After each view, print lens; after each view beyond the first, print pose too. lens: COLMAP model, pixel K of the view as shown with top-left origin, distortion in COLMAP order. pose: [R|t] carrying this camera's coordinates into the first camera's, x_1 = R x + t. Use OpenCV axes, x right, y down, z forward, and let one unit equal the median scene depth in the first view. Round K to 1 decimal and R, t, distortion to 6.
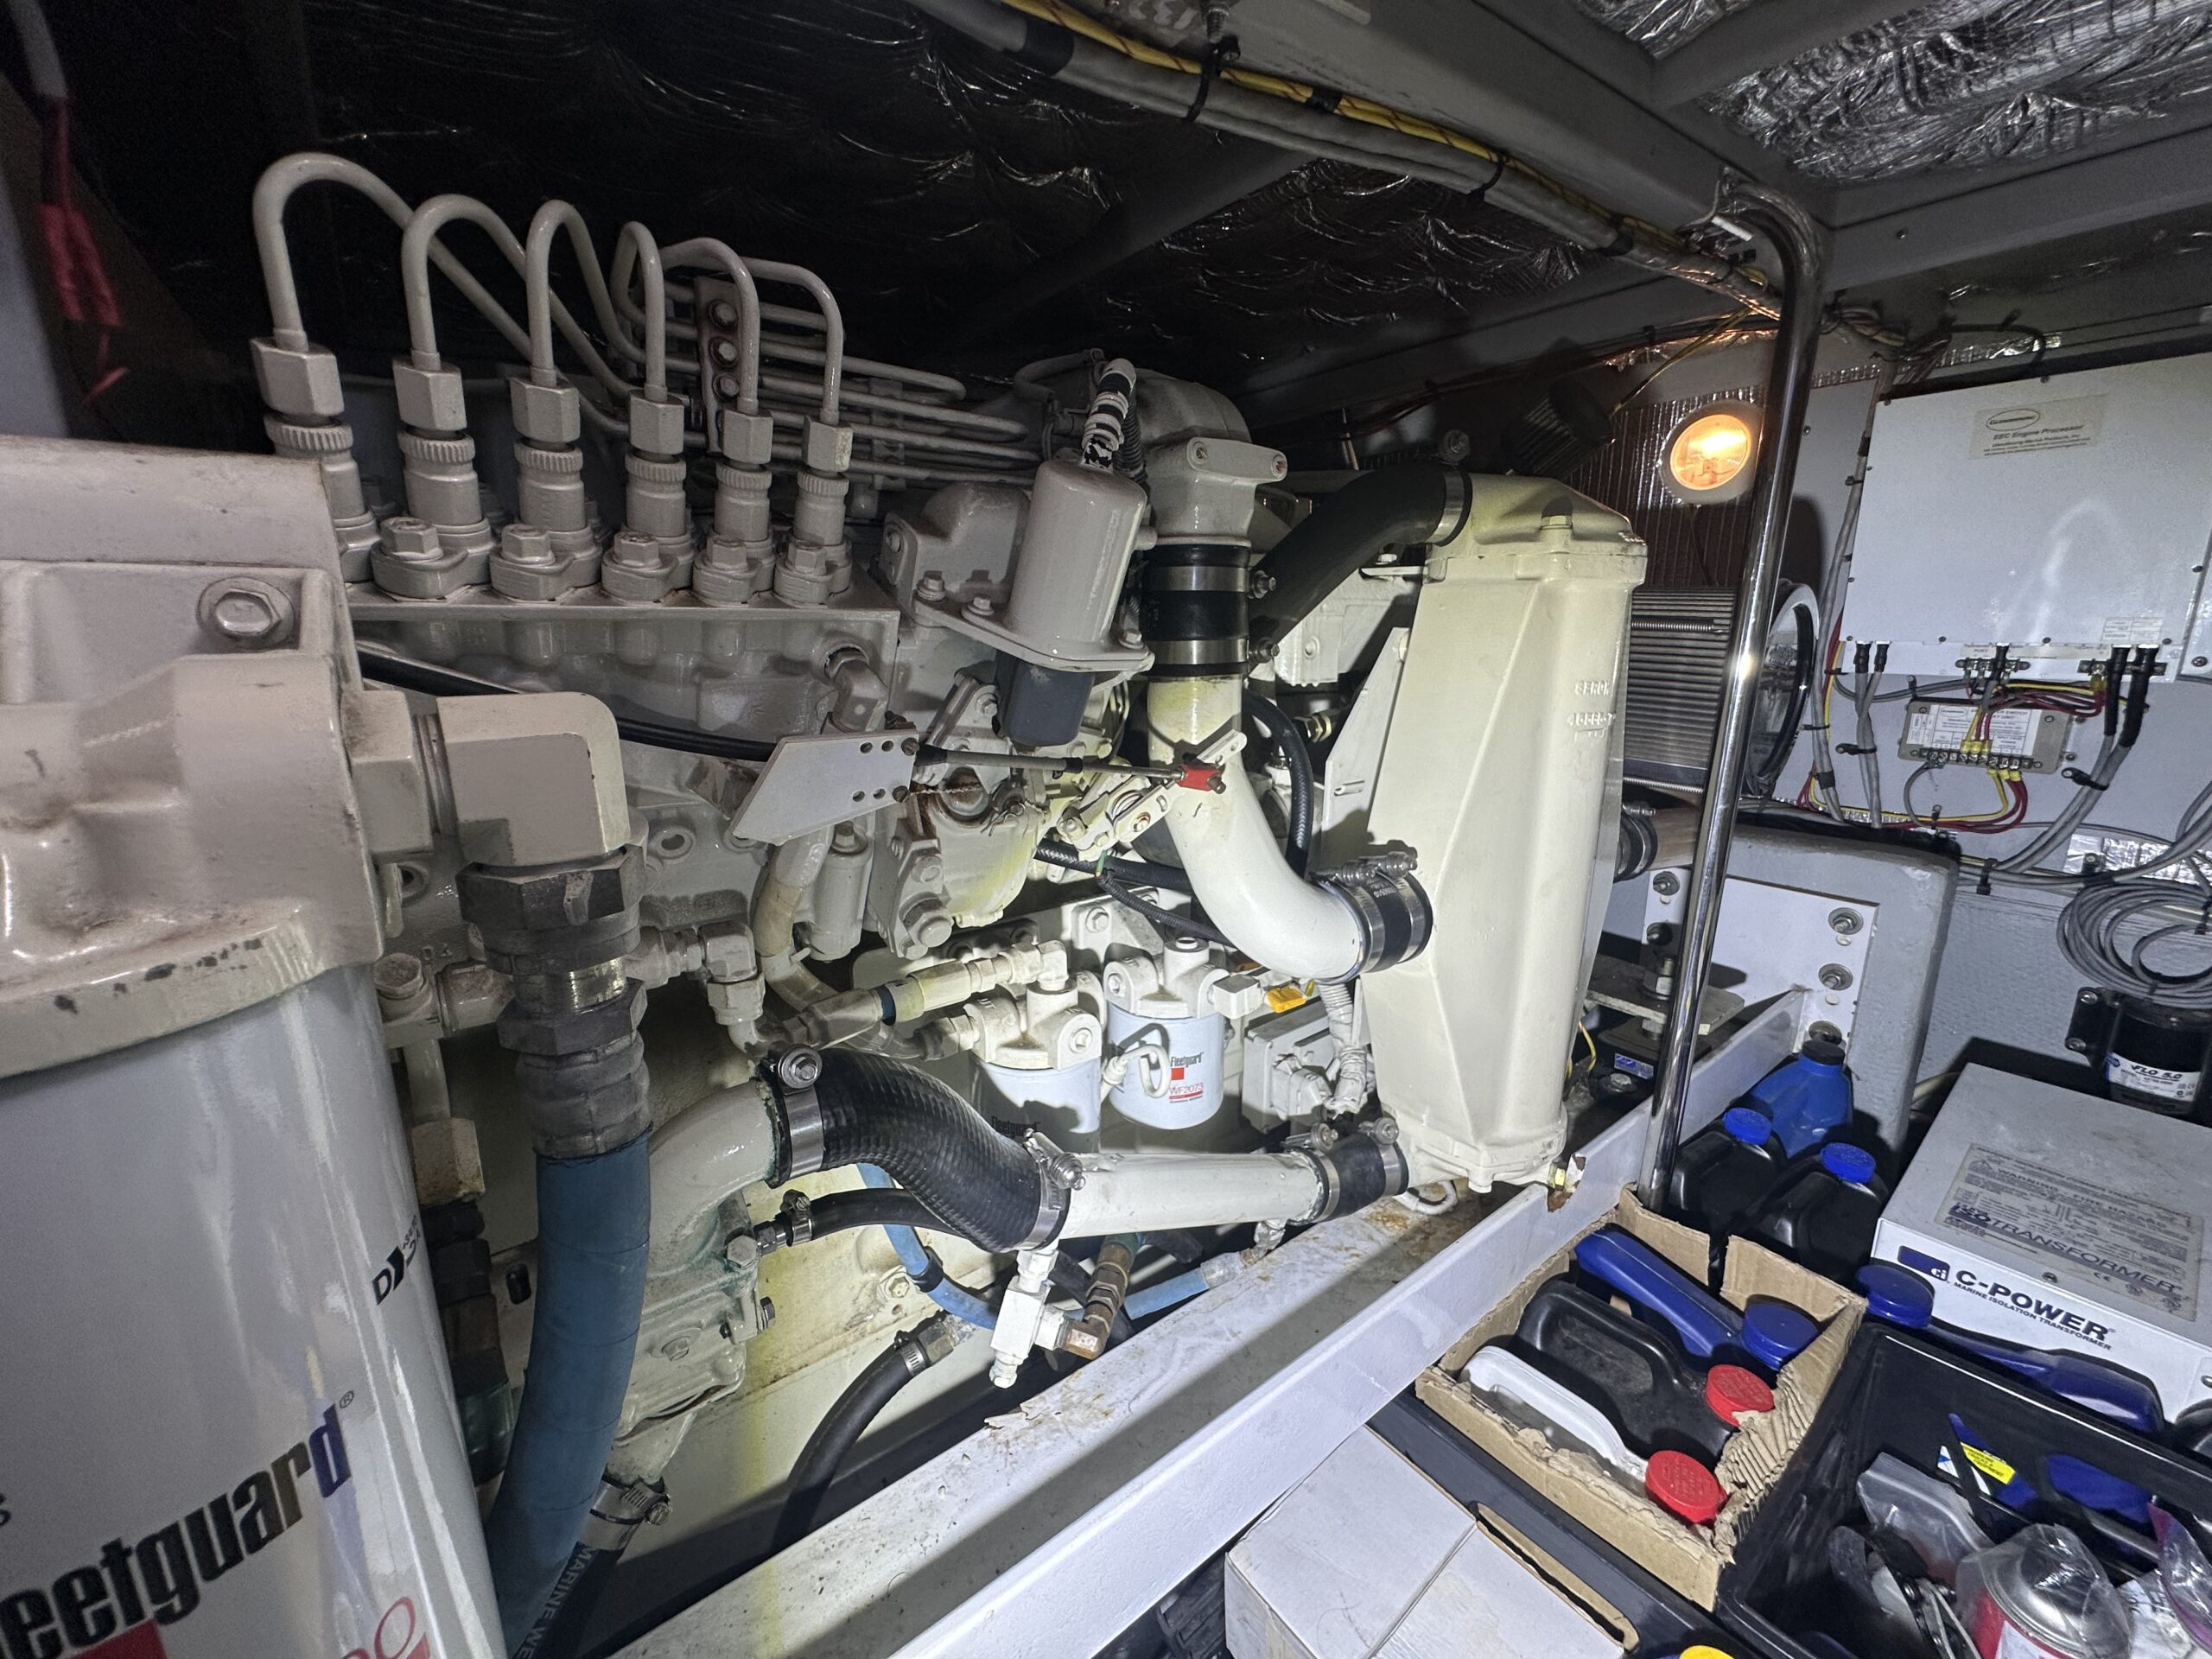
lens RADIAL K [[881.5, 0, 1106.2], [0, 881.5, 837.0], [0, 0, 1]] dist [-0.002125, 0.000548]
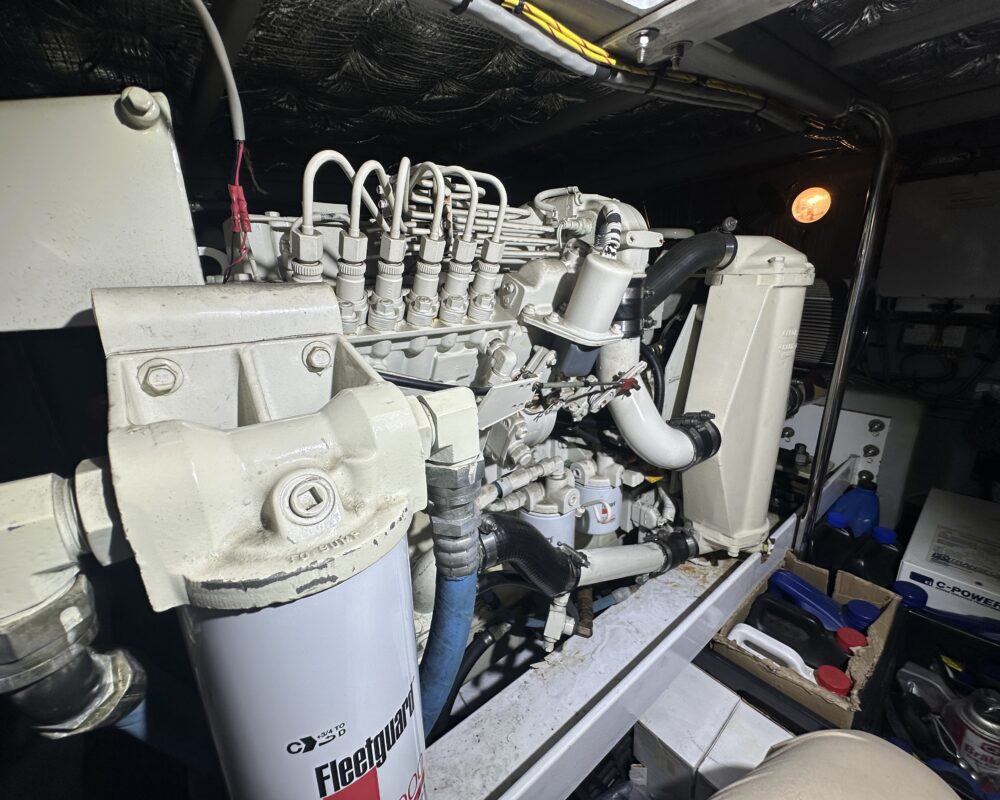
lens RADIAL K [[427.7, 0, 500.2], [0, 427.7, 401.6], [0, 0, 1]] dist [-0.003875, 0.001990]
pose [[0.999254, -0.029973, 0.024342, -0.186125], [0.028785, 0.998442, 0.047796, -0.061941], [-0.025737, -0.047060, 0.998560, -0.057603]]
